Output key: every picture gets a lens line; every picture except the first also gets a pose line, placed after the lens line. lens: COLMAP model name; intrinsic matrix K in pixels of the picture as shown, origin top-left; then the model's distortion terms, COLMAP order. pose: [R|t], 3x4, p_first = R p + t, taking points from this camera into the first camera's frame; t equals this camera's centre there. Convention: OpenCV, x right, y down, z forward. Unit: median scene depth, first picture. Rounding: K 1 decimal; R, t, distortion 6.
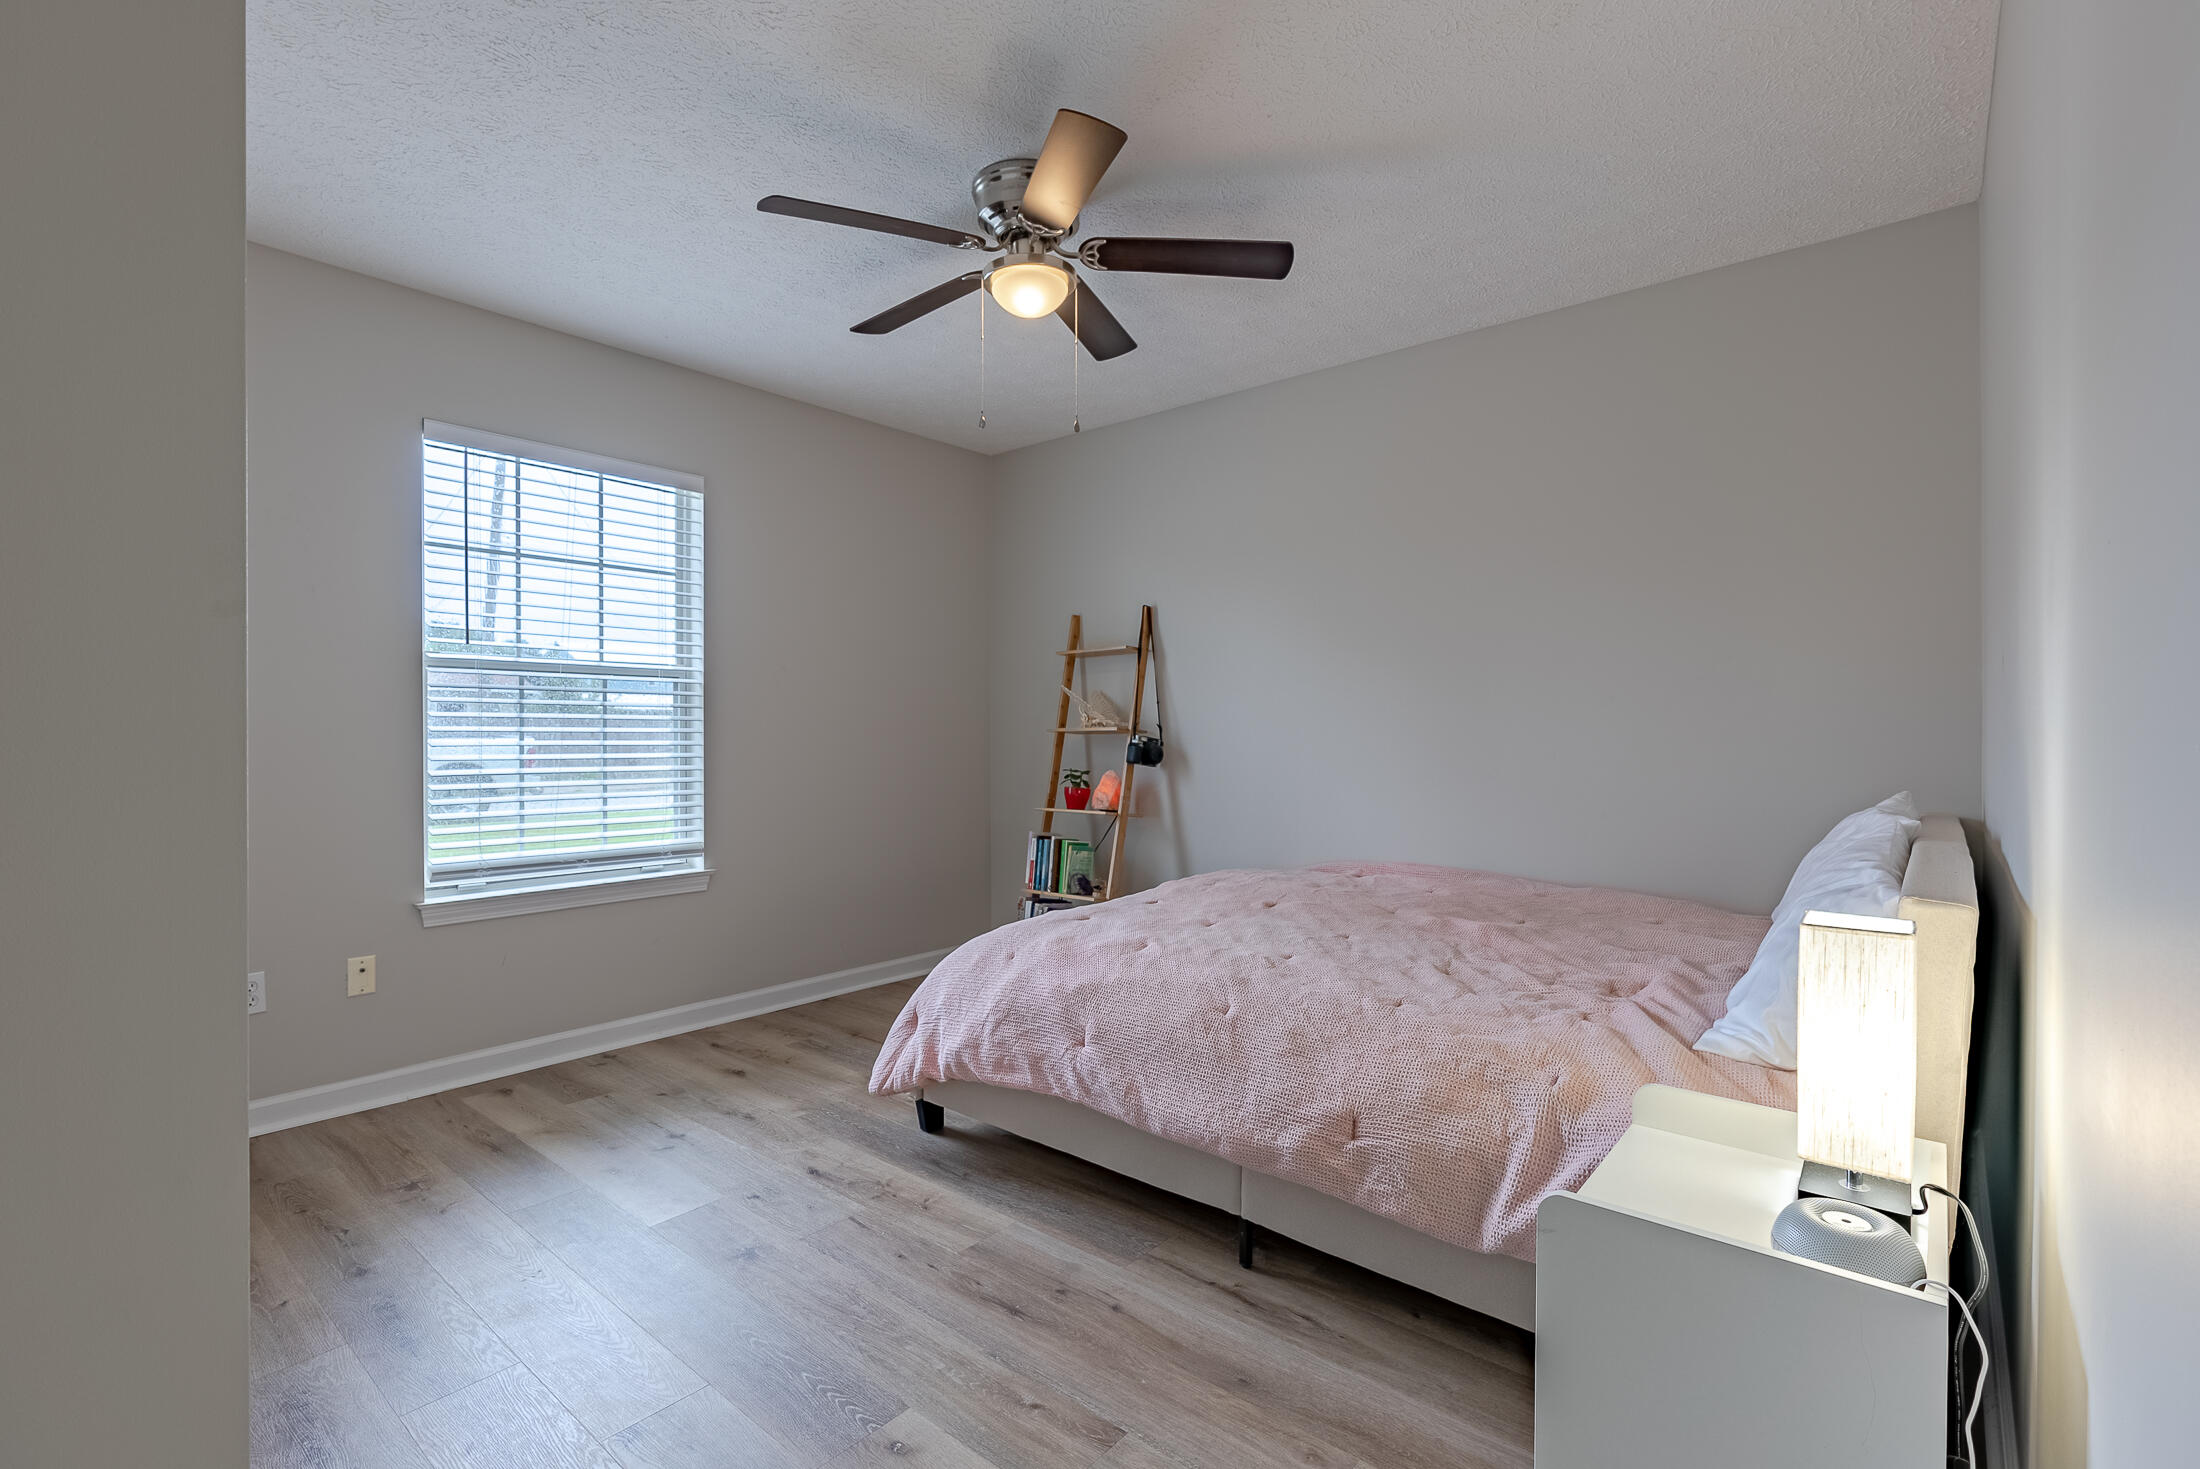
lens RADIAL K [[1008.4, 0, 1100.0], [0, 1008.4, 734.5], [0, 0, 1]] dist [0.000327, 0.000316]
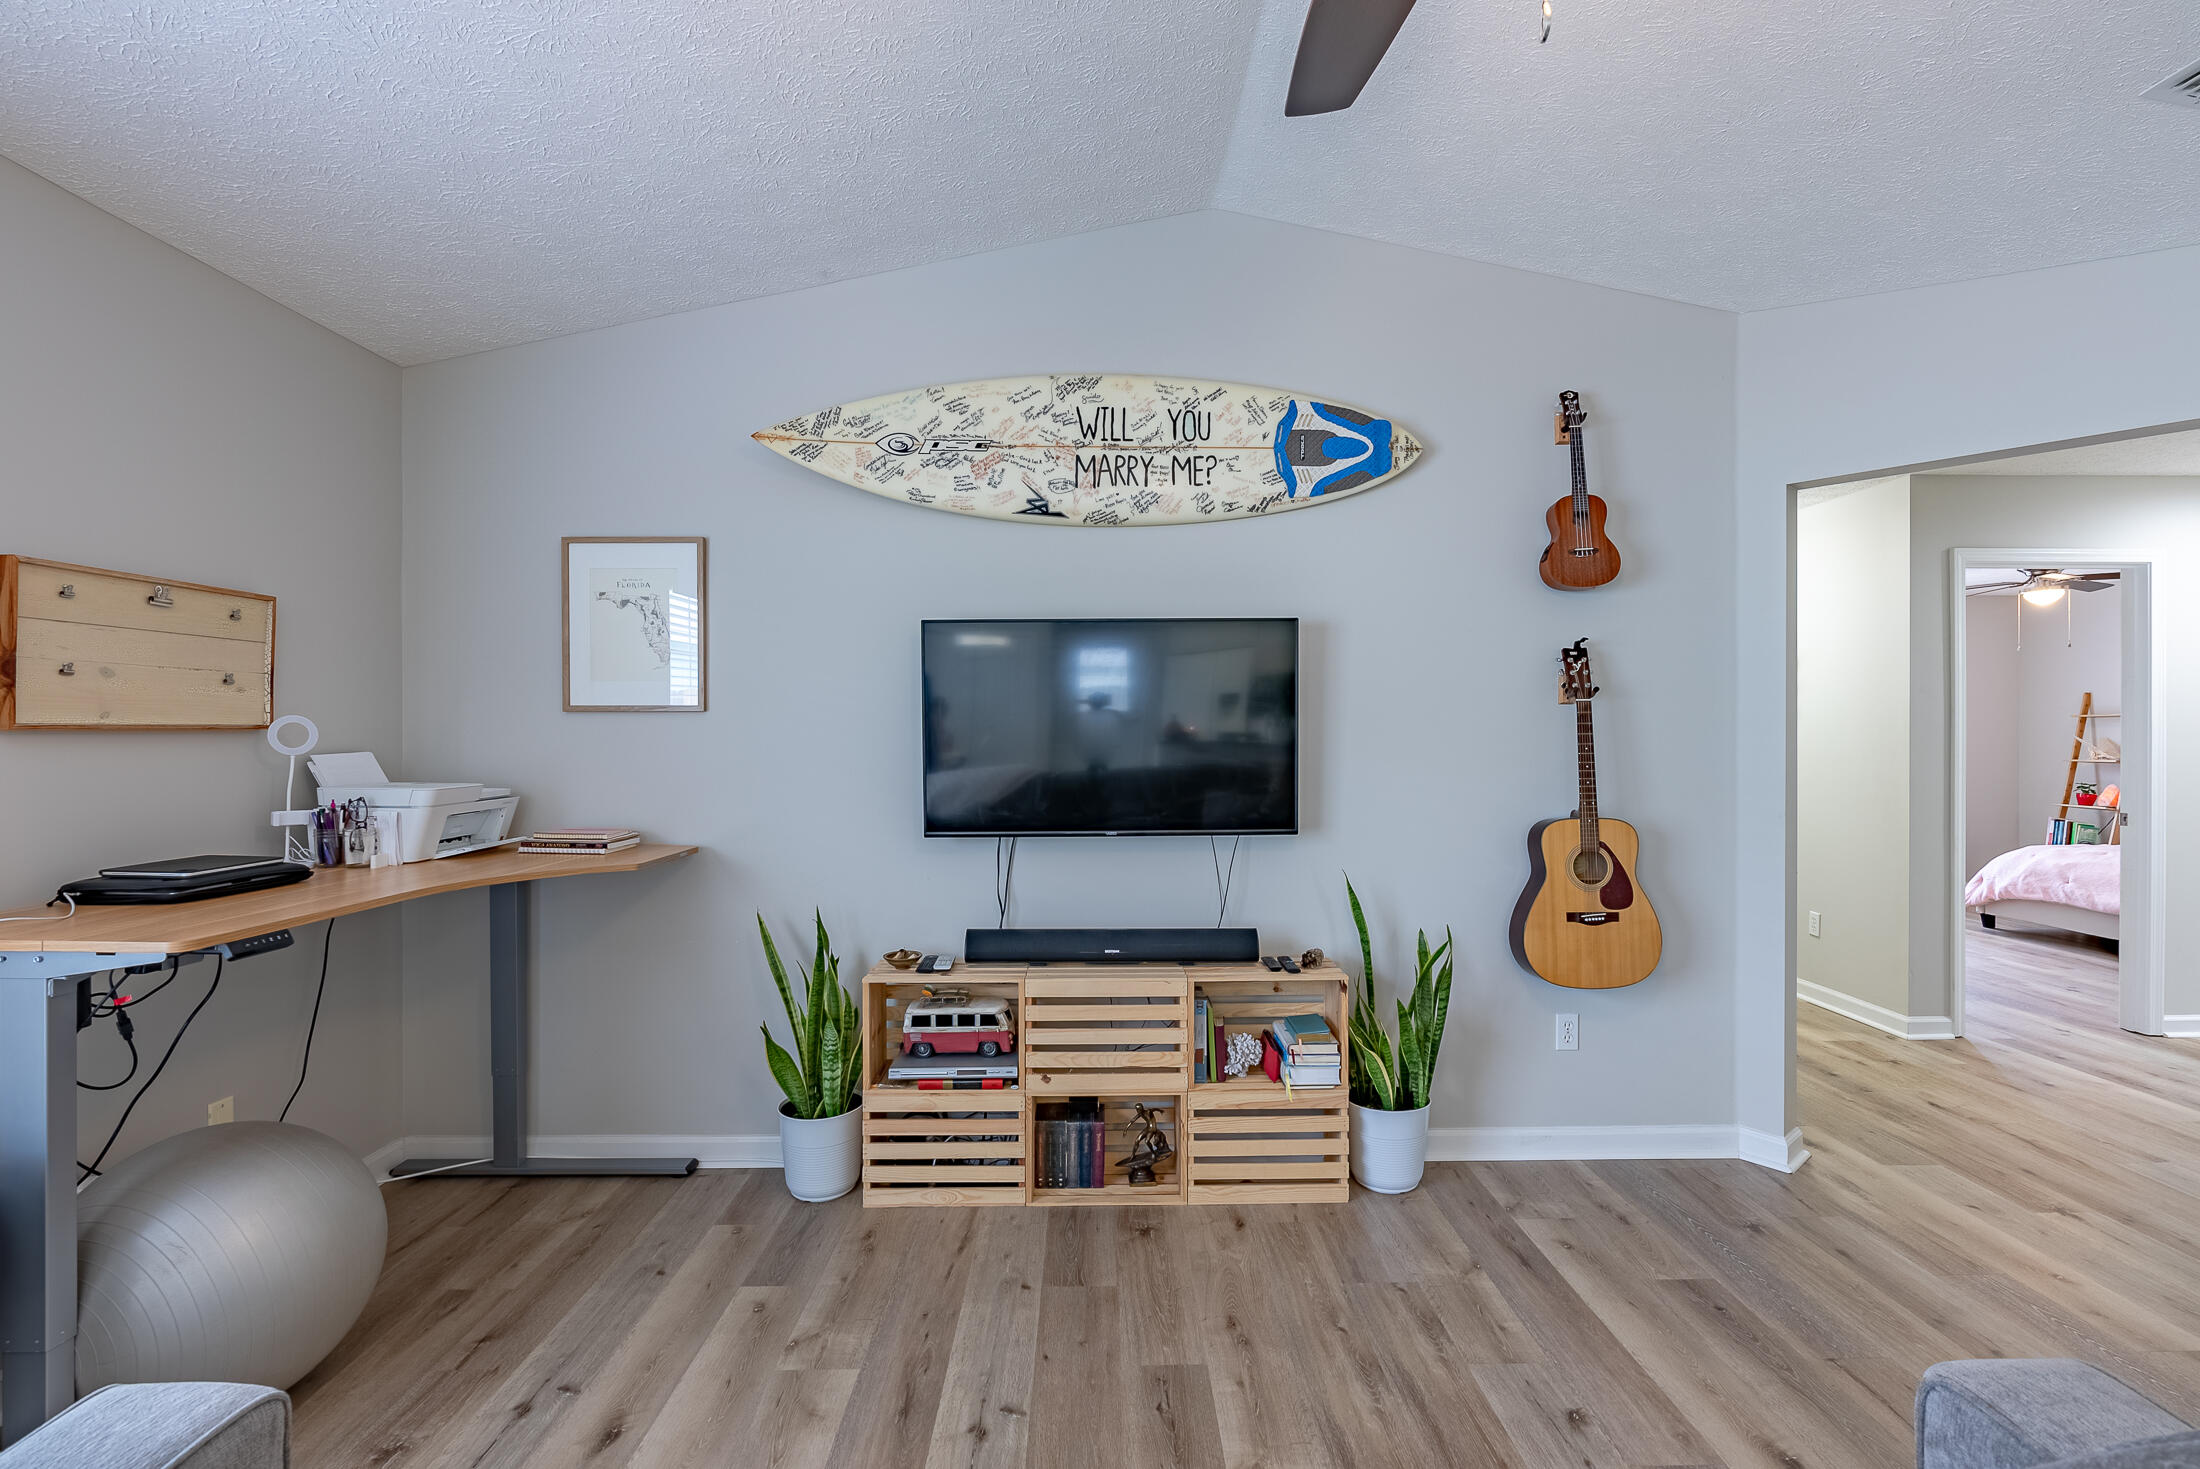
lens RADIAL K [[1008.4, 0, 1100.0], [0, 1008.4, 734.5], [0, 0, 1]] dist [0.000327, 0.000316]
pose [[0.667877, 0.011412, -0.744184, 0.139853], [-0.006819, 0.999934, 0.009214, -0.056442], [0.744241, -0.001079, 0.667911, -1.493244]]
